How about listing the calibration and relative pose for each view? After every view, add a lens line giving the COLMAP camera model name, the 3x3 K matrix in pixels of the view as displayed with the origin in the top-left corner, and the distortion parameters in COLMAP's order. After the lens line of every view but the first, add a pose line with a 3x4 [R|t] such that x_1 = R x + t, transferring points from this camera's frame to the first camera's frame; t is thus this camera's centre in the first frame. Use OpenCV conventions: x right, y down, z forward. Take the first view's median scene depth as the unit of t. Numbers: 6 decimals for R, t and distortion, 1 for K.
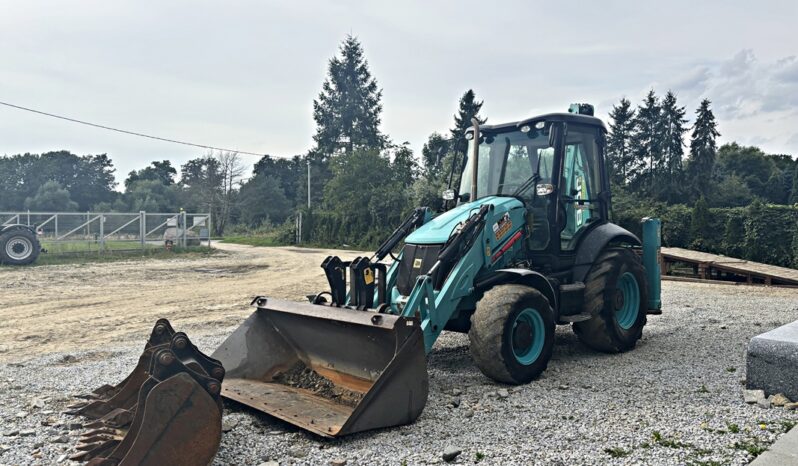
lens RADIAL K [[599.9, 0, 400.5], [0, 599.9, 230.6], [0, 0, 1]] dist [0.044920, -0.045168]
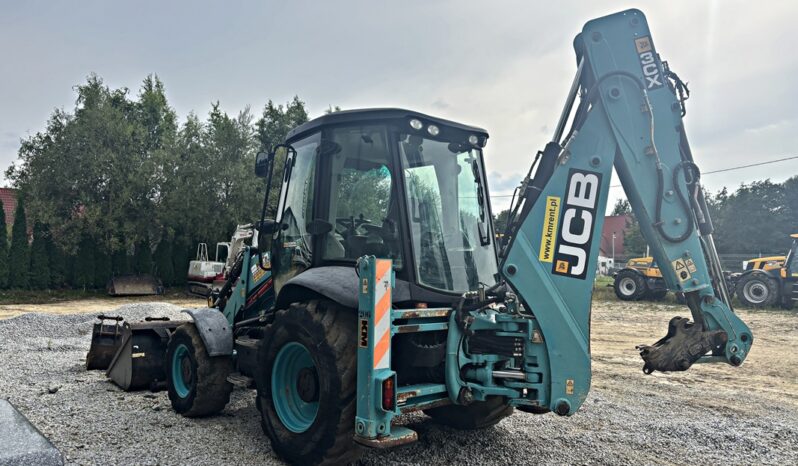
lens RADIAL K [[607.5, 0, 408.6], [0, 607.5, 234.3], [0, 0, 1]] dist [0.013844, 0.007188]
pose [[-0.015198, -0.046675, -0.998795, 0.232562], [-0.021785, 0.998688, -0.046339, -0.004333], [0.999647, 0.021055, -0.016195, 0.254205]]
